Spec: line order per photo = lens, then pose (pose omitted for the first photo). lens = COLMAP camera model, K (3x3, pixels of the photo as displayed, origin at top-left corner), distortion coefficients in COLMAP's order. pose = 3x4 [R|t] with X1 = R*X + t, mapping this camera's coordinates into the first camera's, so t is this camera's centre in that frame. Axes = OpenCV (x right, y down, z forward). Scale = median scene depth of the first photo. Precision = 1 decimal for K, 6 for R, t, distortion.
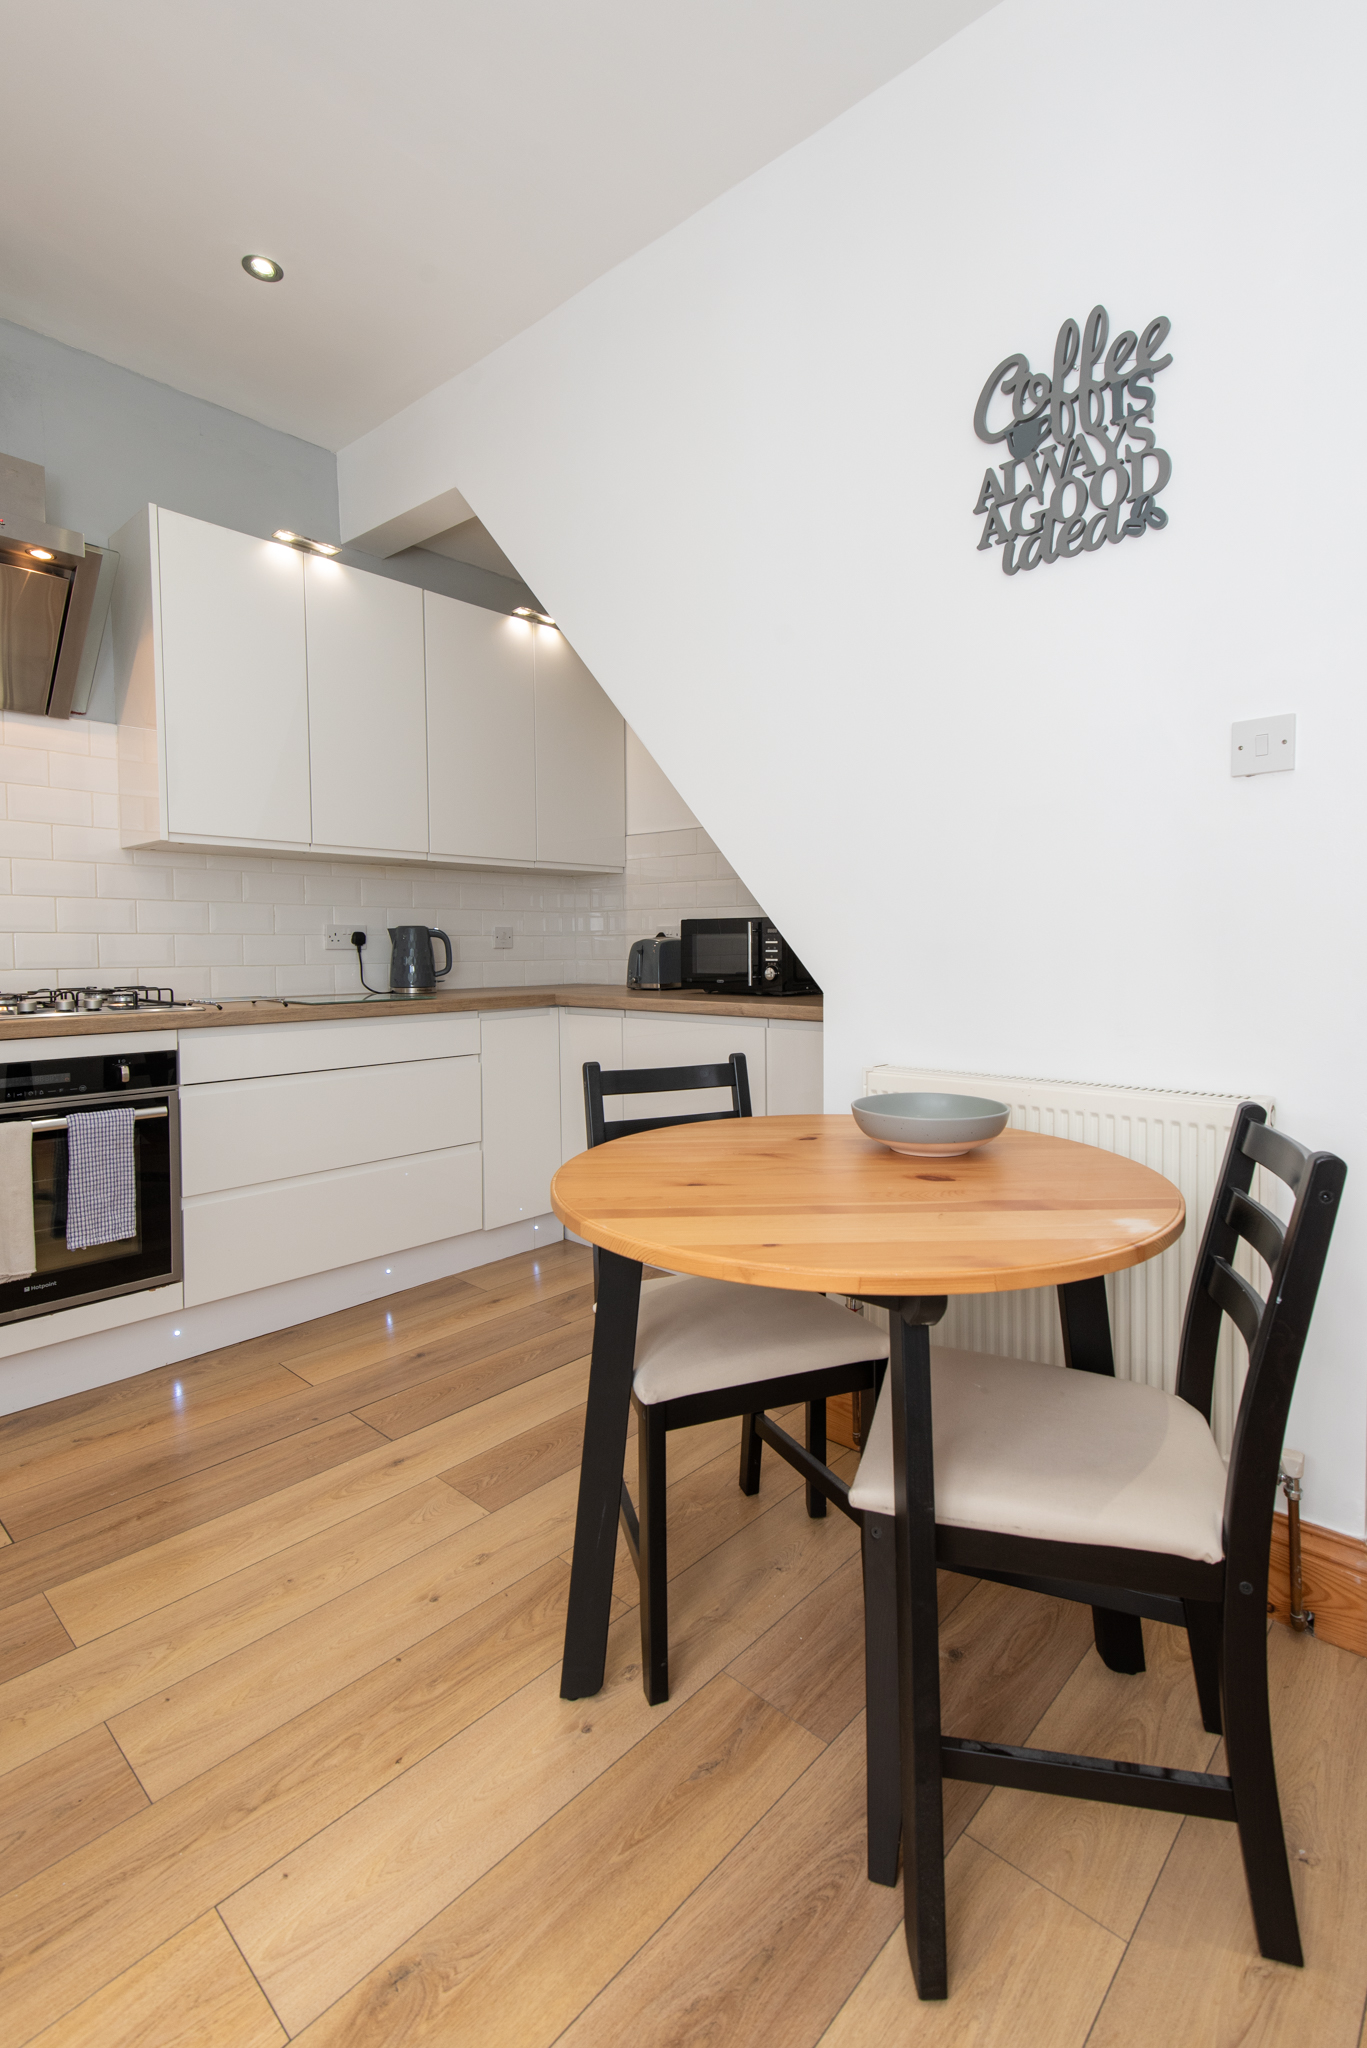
lens RADIAL K [[955.7, 0, 708.2], [0, 955.7, 980.0], [0, 0, 1]] dist [0.018123, -0.006937]
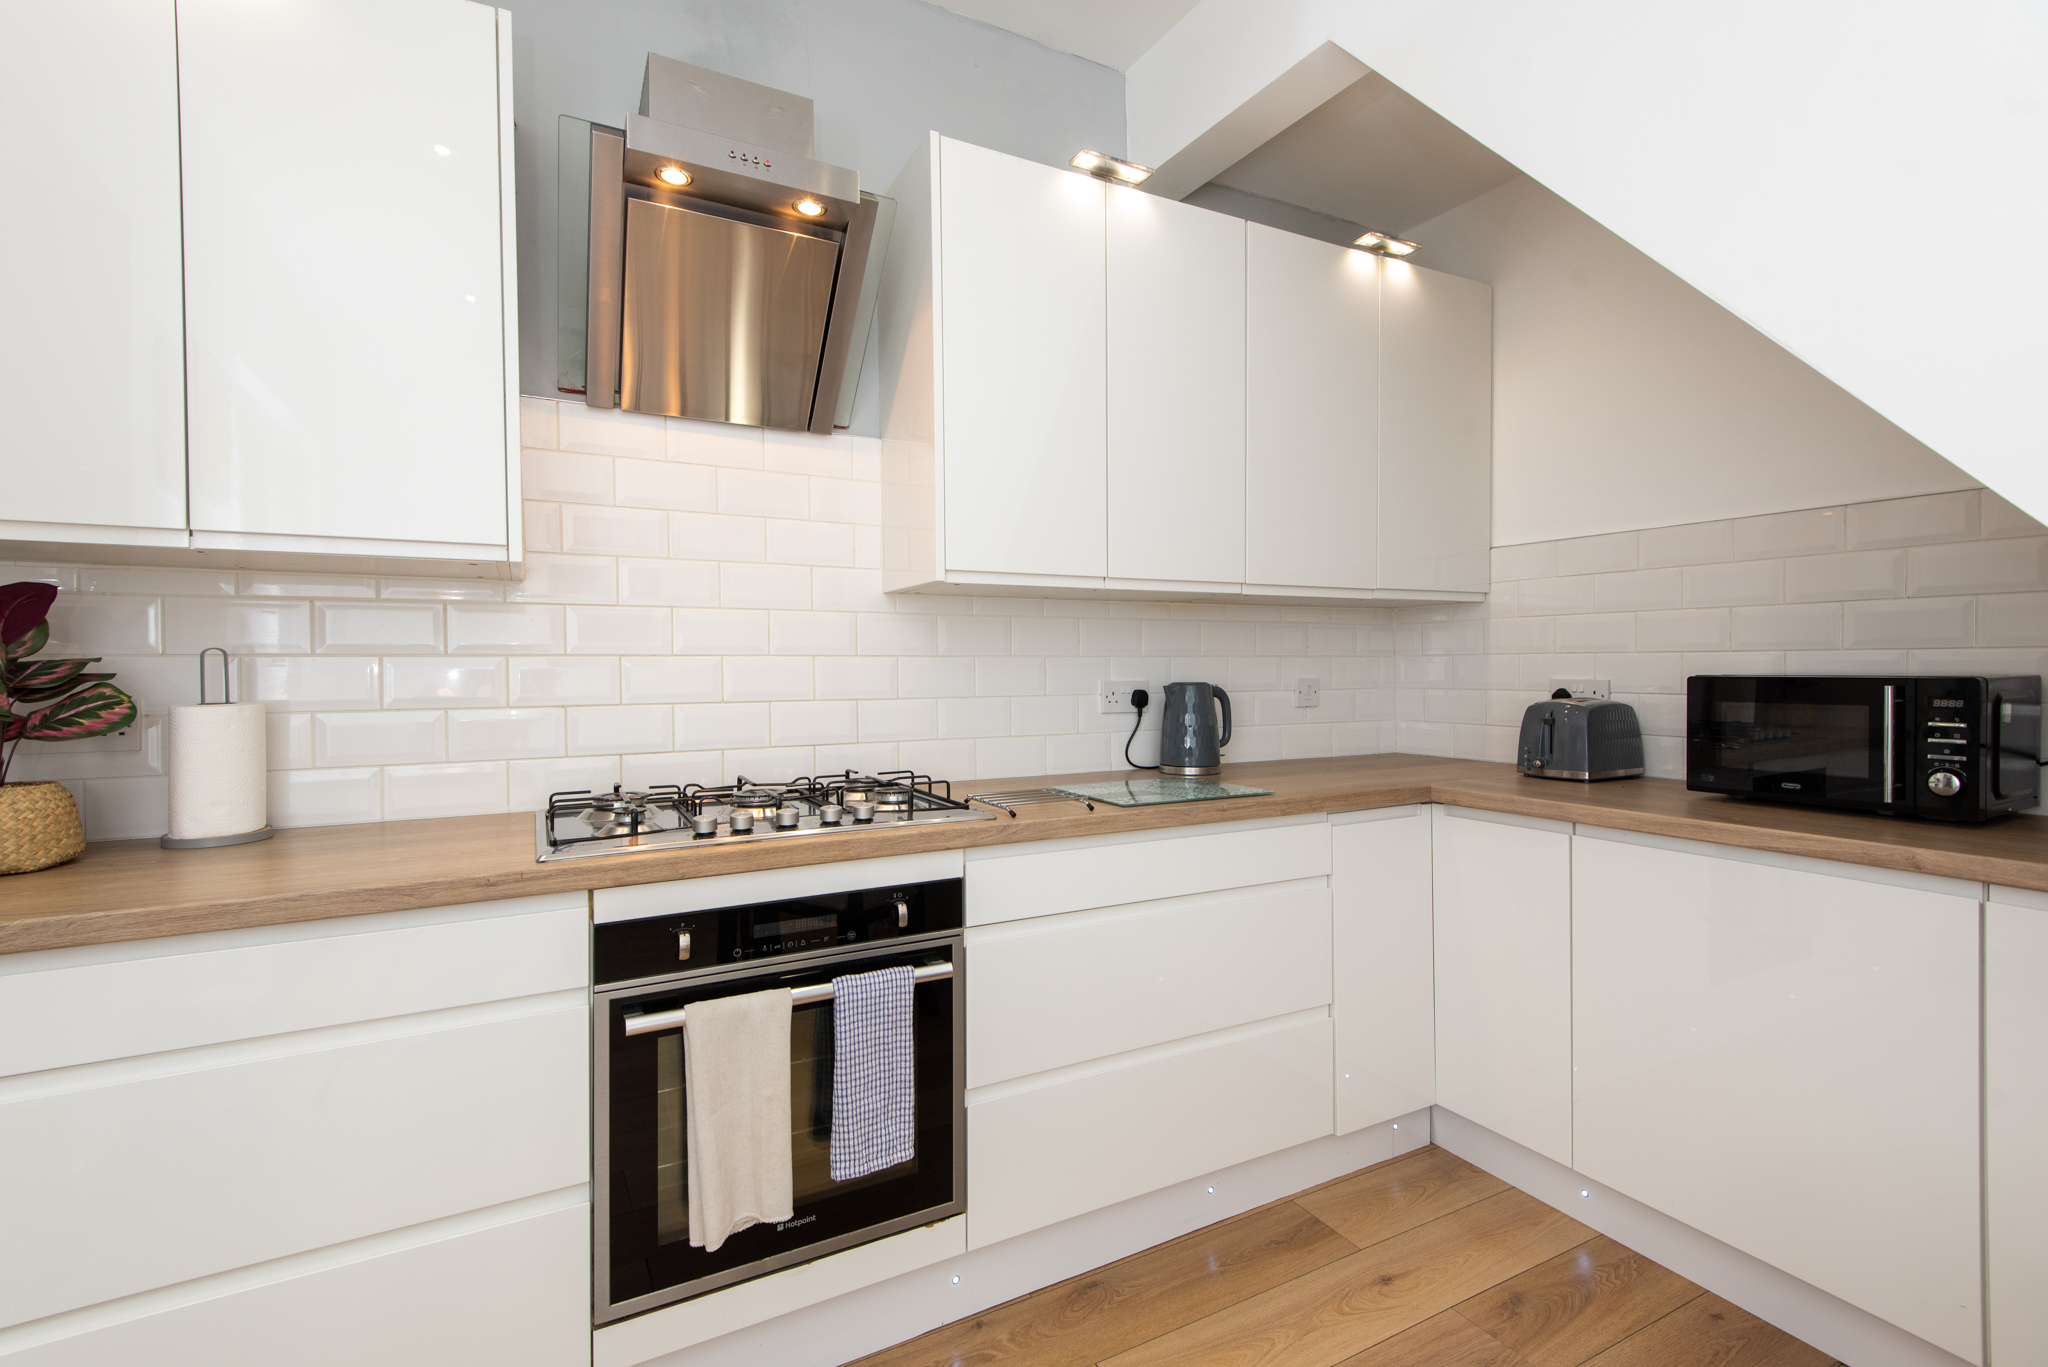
lens RADIAL K [[920.0, 0, 996.9], [0, 920.0, 678.4], [0, 0, 1]] dist [0.029403, -0.012970]
pose [[0.933535, 0.003214, -0.358471, -0.336203], [-0.011366, 0.999722, -0.020636, -0.069350], [0.358305, 0.023339, 0.933313, 0.439373]]
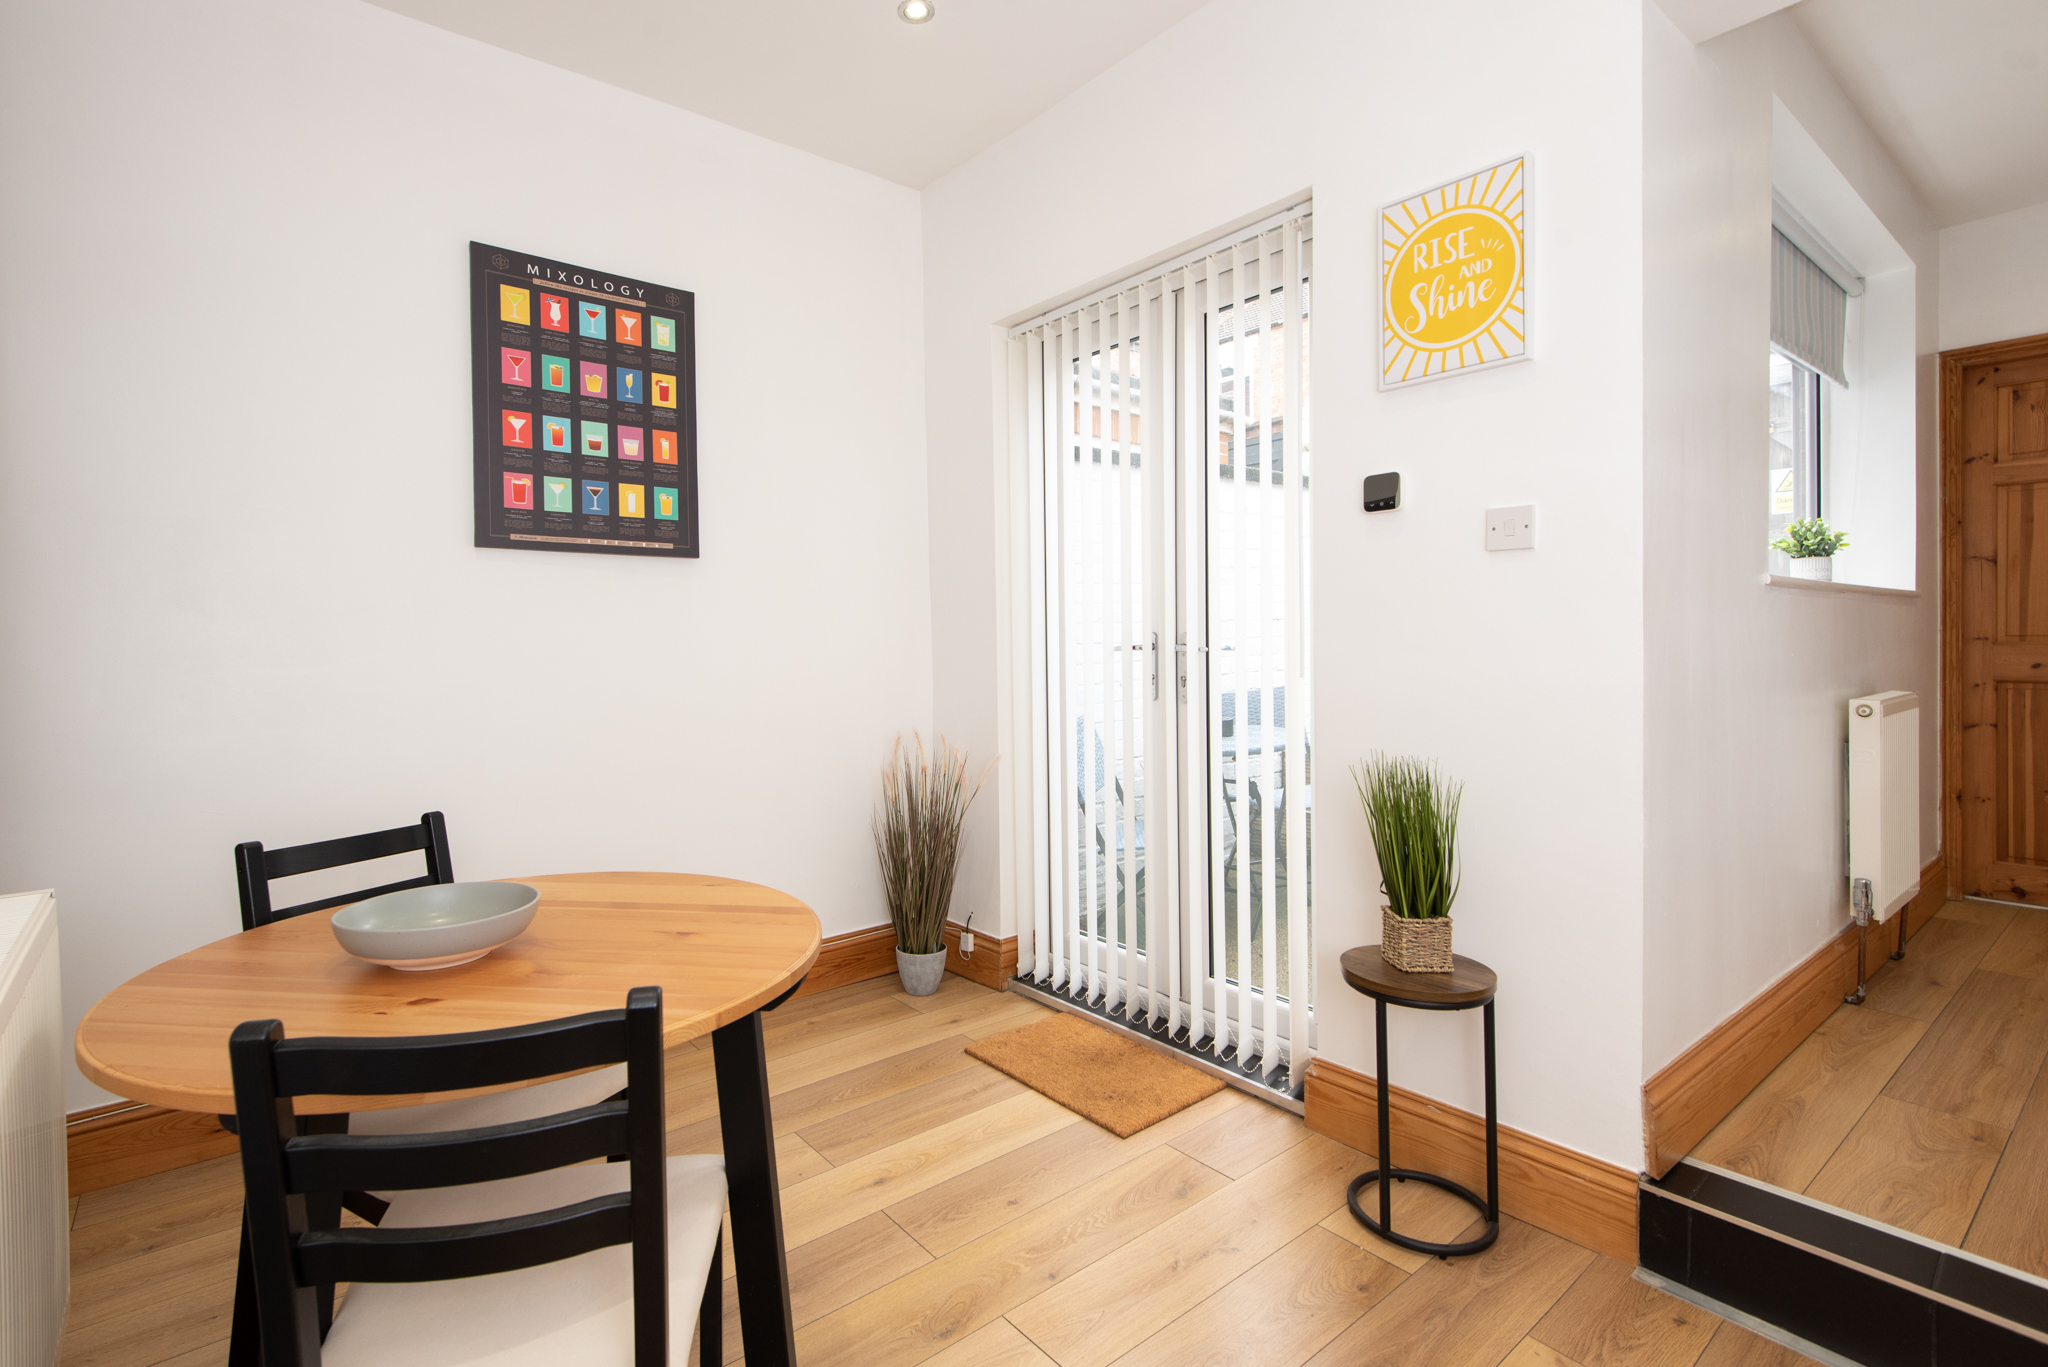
lens RADIAL K [[966.5, 0, 960.2], [0, 966.5, 649.7], [0, 0, 1]] dist [0.030430, -0.007883]
pose [[-0.985784, 0.014013, 0.167435, -0.307713], [0.022164, 0.998653, 0.046910, -0.090748], [-0.166552, 0.049954, -0.984766, 1.237213]]
